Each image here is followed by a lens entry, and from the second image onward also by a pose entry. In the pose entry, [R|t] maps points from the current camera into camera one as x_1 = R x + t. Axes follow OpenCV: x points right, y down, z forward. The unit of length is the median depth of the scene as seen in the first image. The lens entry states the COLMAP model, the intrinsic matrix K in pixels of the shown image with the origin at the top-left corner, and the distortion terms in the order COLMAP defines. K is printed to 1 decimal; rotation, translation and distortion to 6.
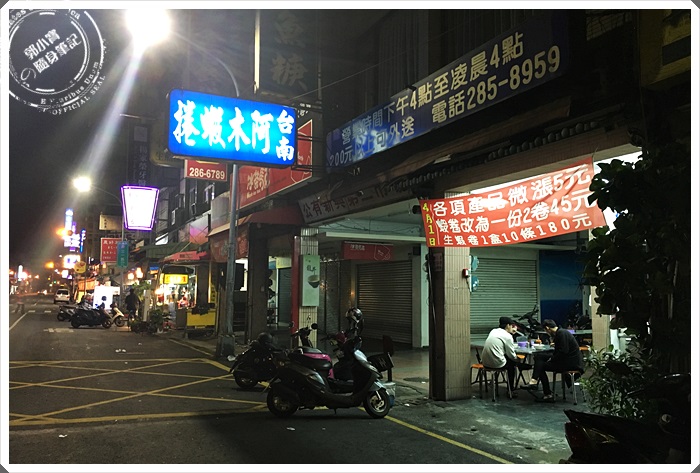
lens RADIAL K [[574.8, 0, 350.0], [0, 574.8, 236.5], [0, 0, 1]] dist [0.001005, 0.000501]
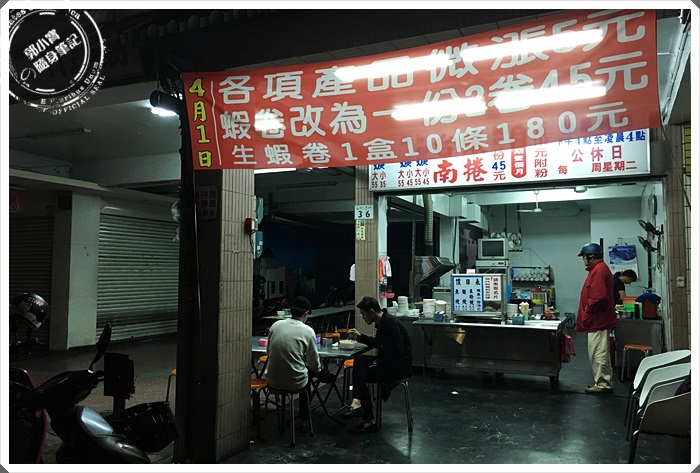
lens RADIAL K [[534.5, 0, 350.0], [0, 534.5, 236.5], [0, 0, 1]] dist [-0.101780, 0.001845]
pose [[0.815030, 0.040899, 0.577974, -0.019031], [-0.070399, 0.997106, 0.028714, 0.057978], [-0.575127, -0.064092, 0.815550, 0.573950]]
